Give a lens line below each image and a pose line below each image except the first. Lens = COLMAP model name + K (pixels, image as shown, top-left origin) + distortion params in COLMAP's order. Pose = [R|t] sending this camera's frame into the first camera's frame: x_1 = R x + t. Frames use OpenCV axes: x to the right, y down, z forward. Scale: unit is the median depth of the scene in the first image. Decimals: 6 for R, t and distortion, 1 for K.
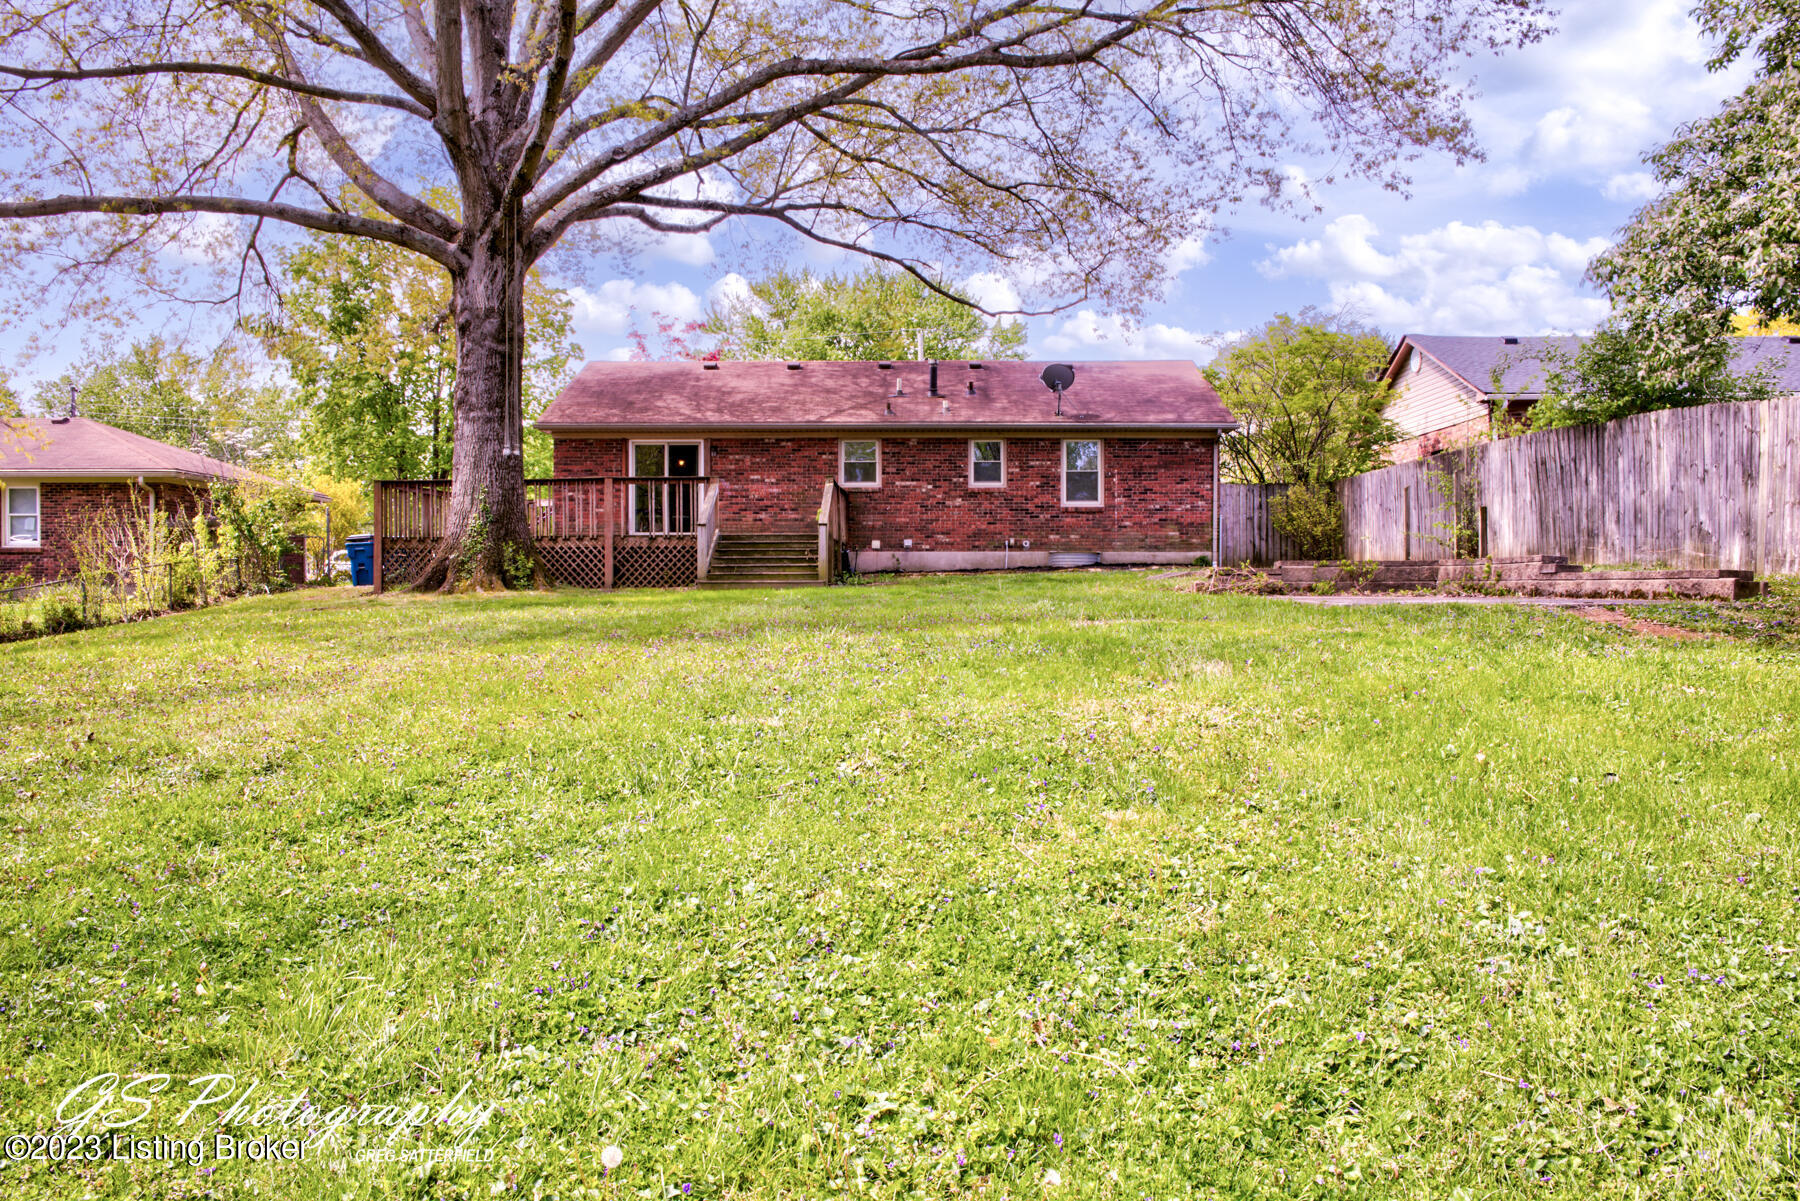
lens RADIAL K [[1525.9, 0, 900.0], [0, 1525.9, 600.5], [0, 0, 1]] dist [-0.005133, -0.000470]
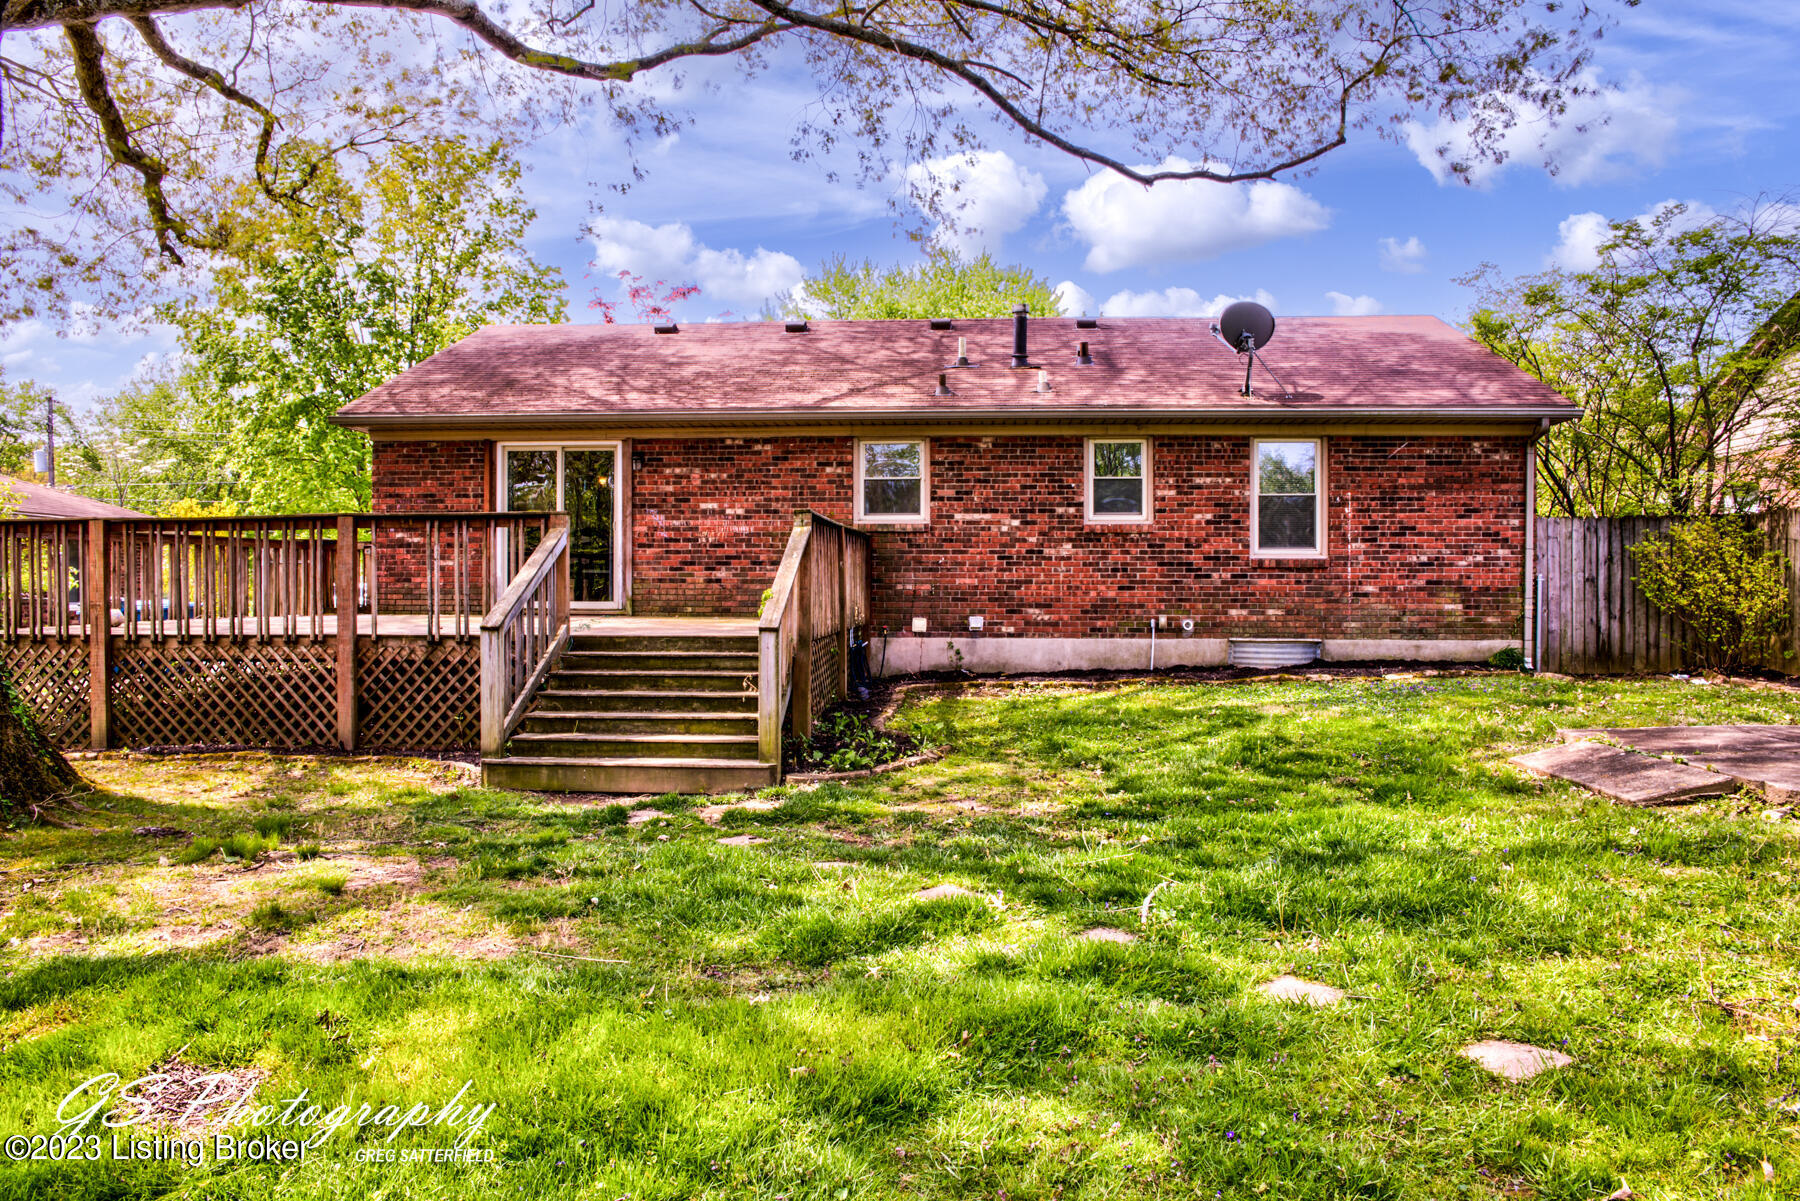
lens RADIAL K [[1344.5, 0, 900.0], [0, 1344.5, 600.5], [0, 0, 1]] dist [-0.031237, 0.000395]
pose [[0.998520, 0.002687, -0.054323, 0.004077], [-0.002664, 0.999996, 0.000507, -0.045941], [0.054324, -0.000361, 0.998523, 0.501740]]
